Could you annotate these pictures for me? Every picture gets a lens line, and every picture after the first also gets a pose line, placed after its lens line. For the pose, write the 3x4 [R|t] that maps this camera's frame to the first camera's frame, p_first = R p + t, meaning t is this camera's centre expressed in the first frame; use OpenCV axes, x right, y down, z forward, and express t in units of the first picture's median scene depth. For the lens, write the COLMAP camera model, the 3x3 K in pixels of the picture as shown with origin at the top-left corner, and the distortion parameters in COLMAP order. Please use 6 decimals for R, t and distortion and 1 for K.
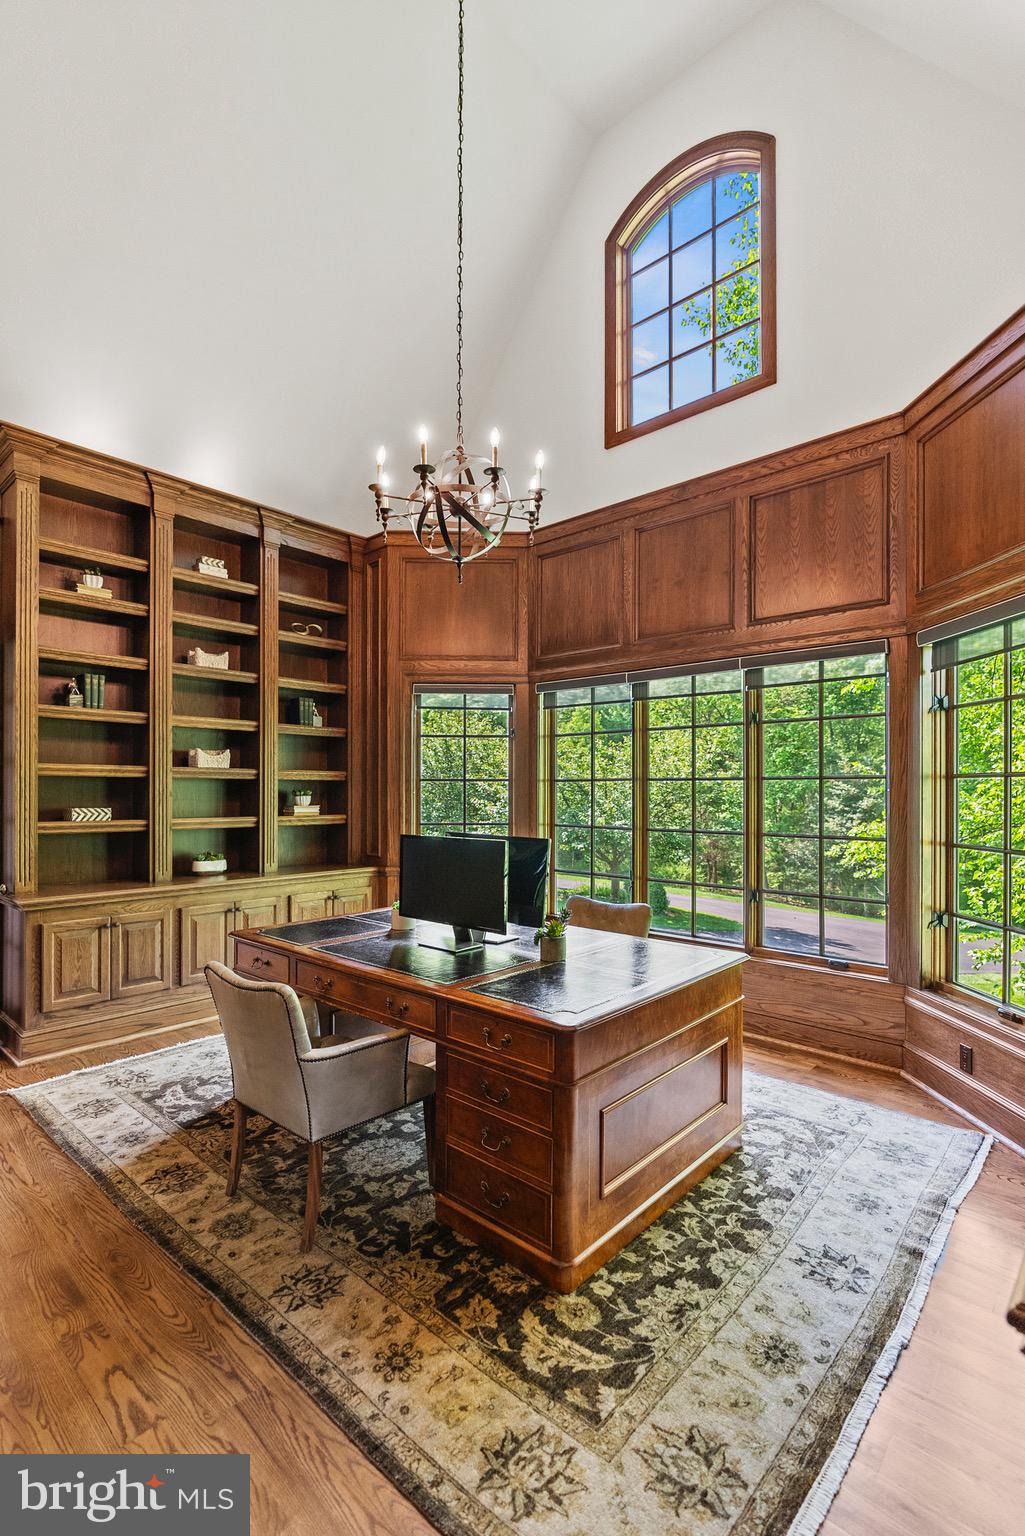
lens RADIAL K [[708.3, 0, 497.6], [0, 708.3, 780.9], [0, 0, 1]] dist [-0.004094, 0.000351]
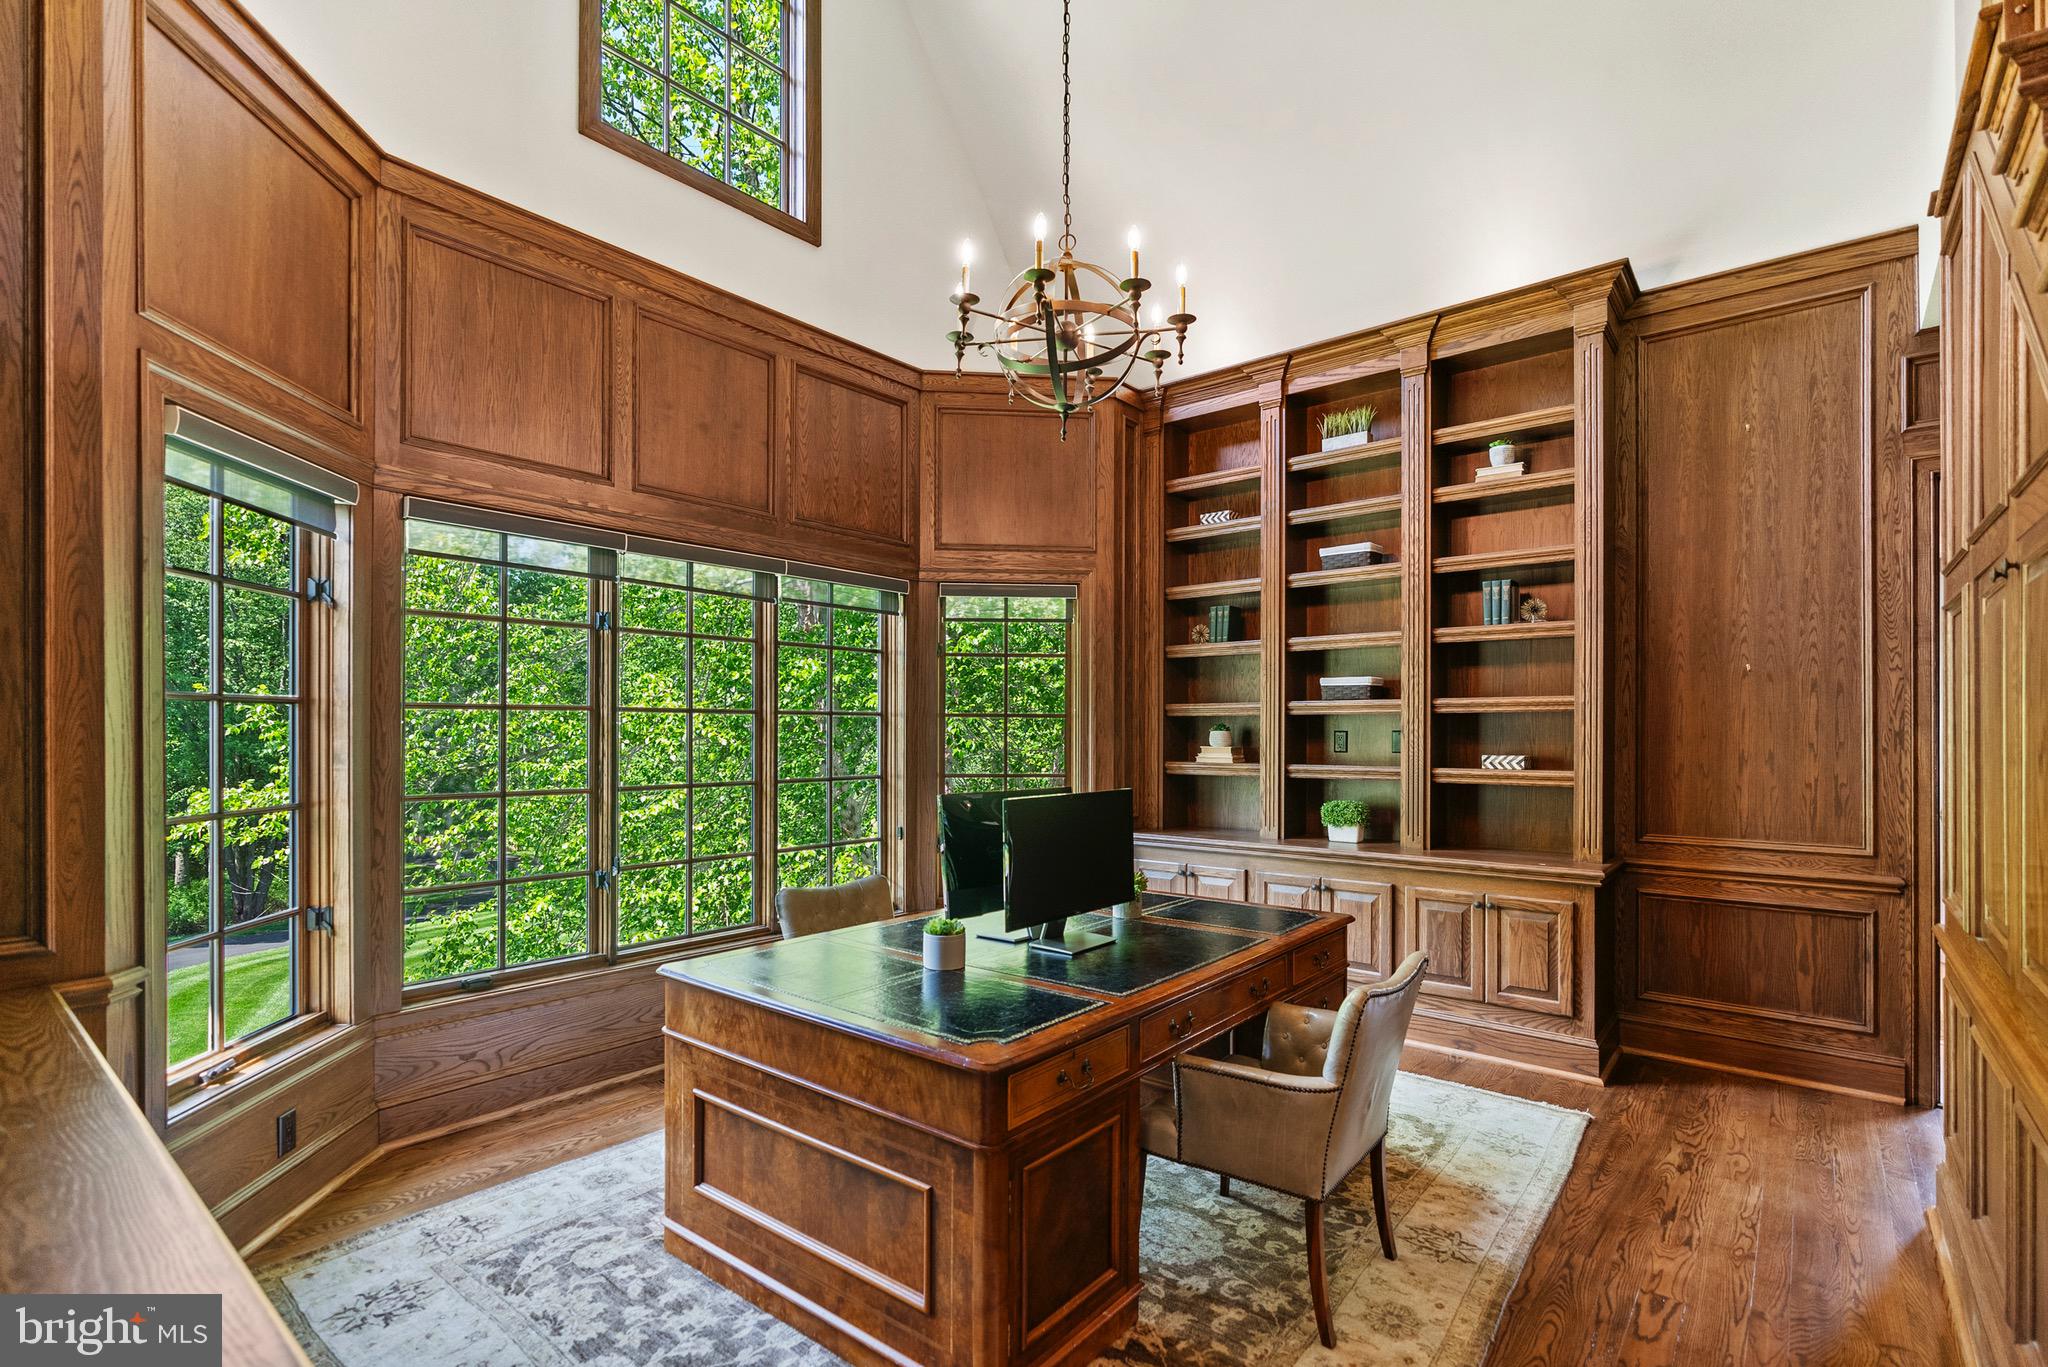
lens RADIAL K [[944.4, 0, 1025.8], [0, 944.4, 717.4], [0, 0, 1]] dist [-0.004094, 0.000351]
pose [[-0.054403, 0.006444, 0.998498, -0.958122], [-0.010899, 0.999916, -0.007047, 0.009517], [-0.998460, -0.011266, -0.054328, 1.033561]]
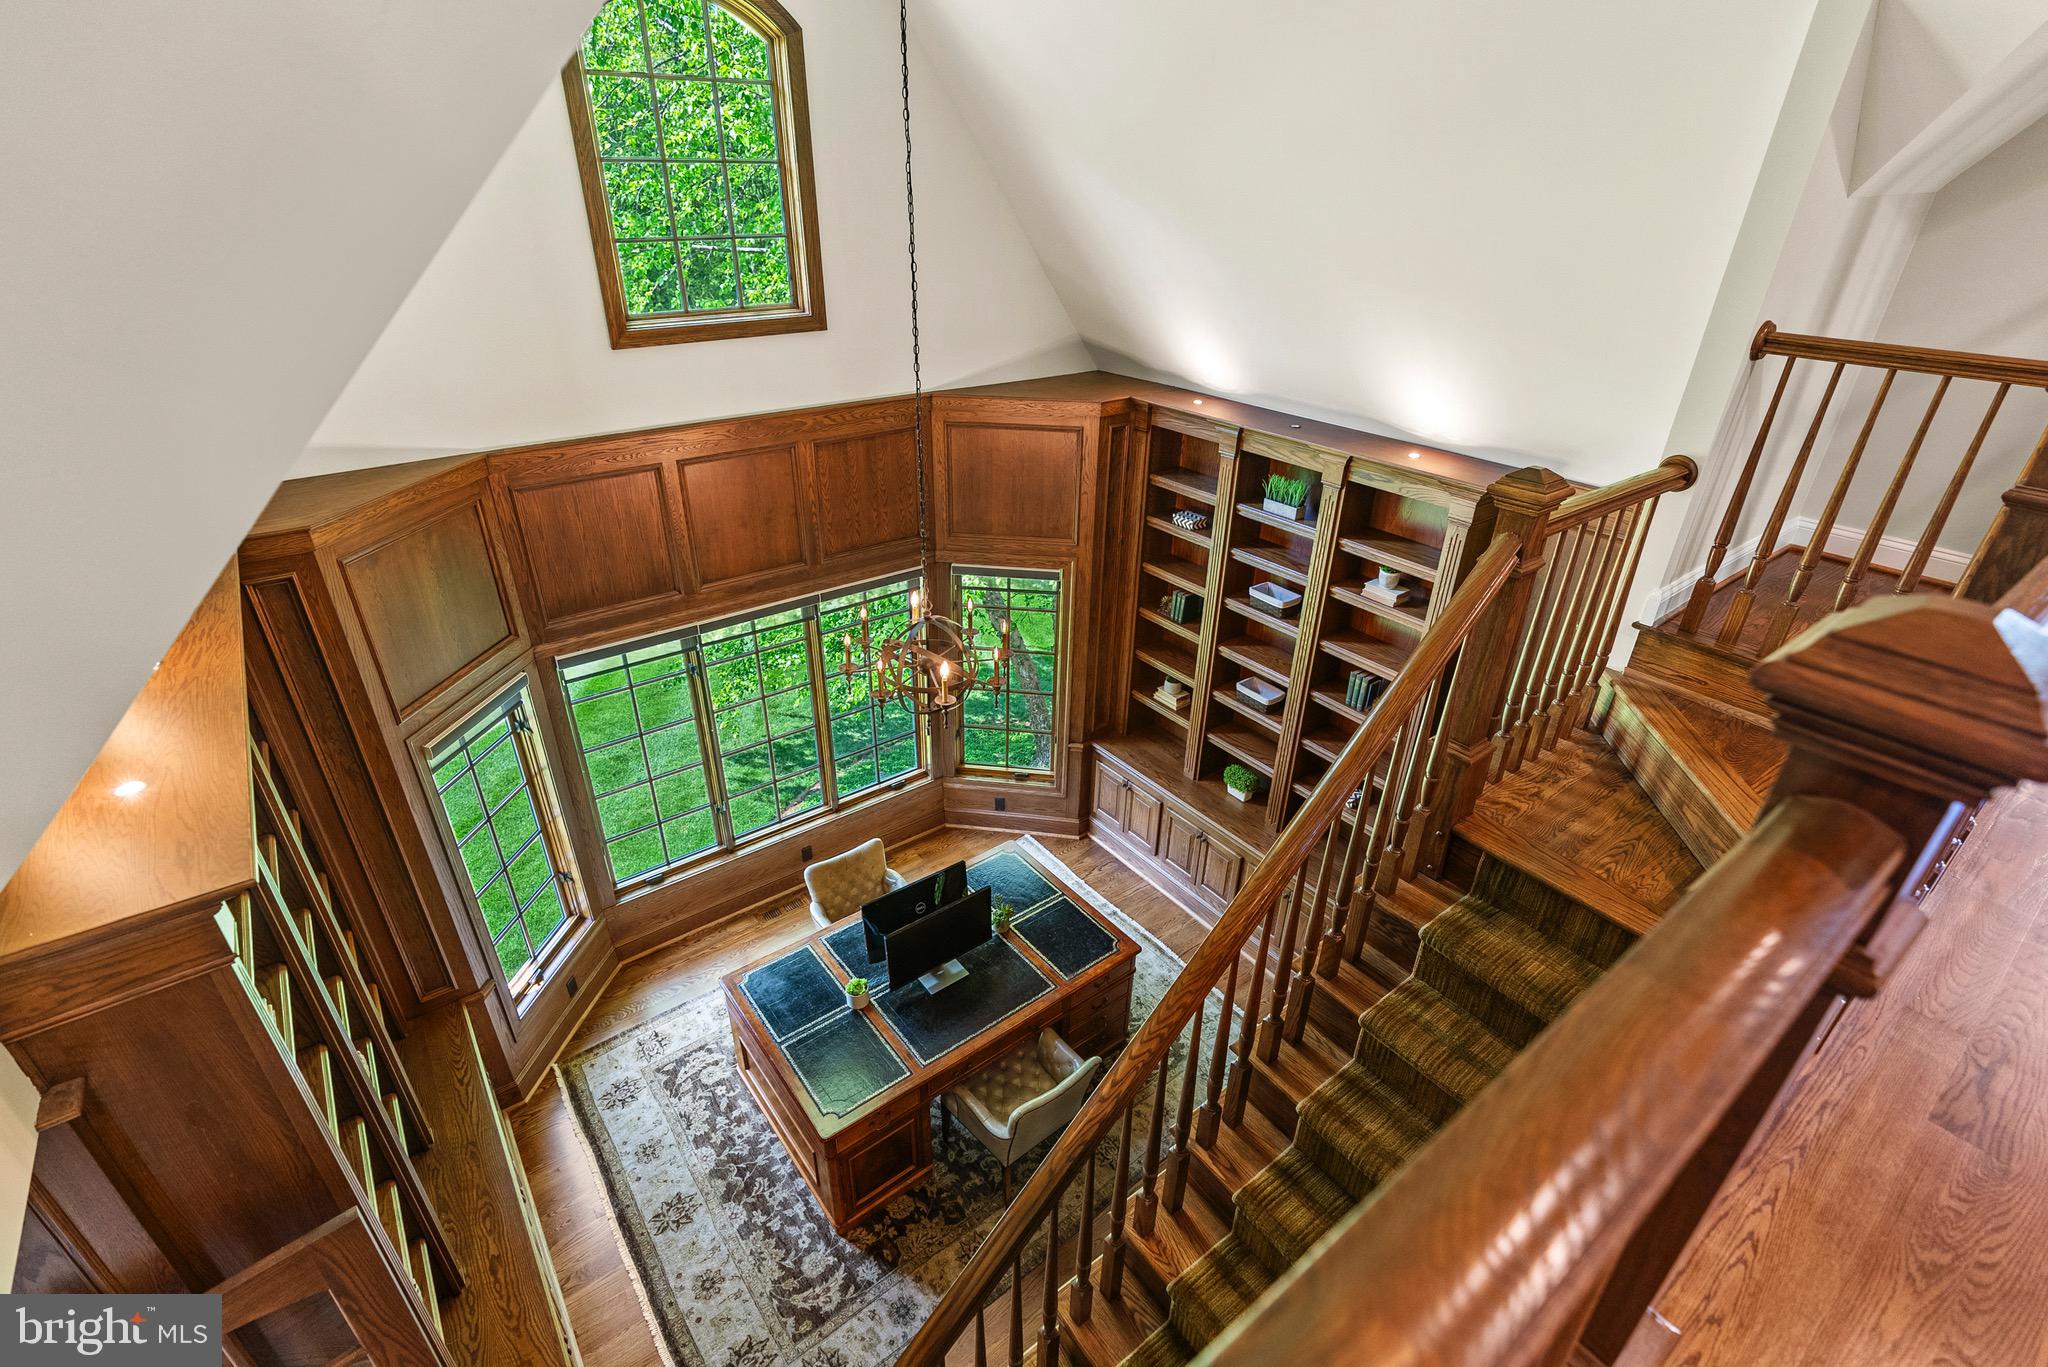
lens RADIAL K [[944.4, 0, 1028.9], [0, 944.4, 664.6], [0, 0, 1]] dist [-0.004094, 0.000351]
pose [[0.172406, -0.461539, 0.870206, -1.177823], [-0.025893, 0.881006, 0.472397, -0.999831], [-0.984686, -0.103977, 0.139940, 0.624825]]
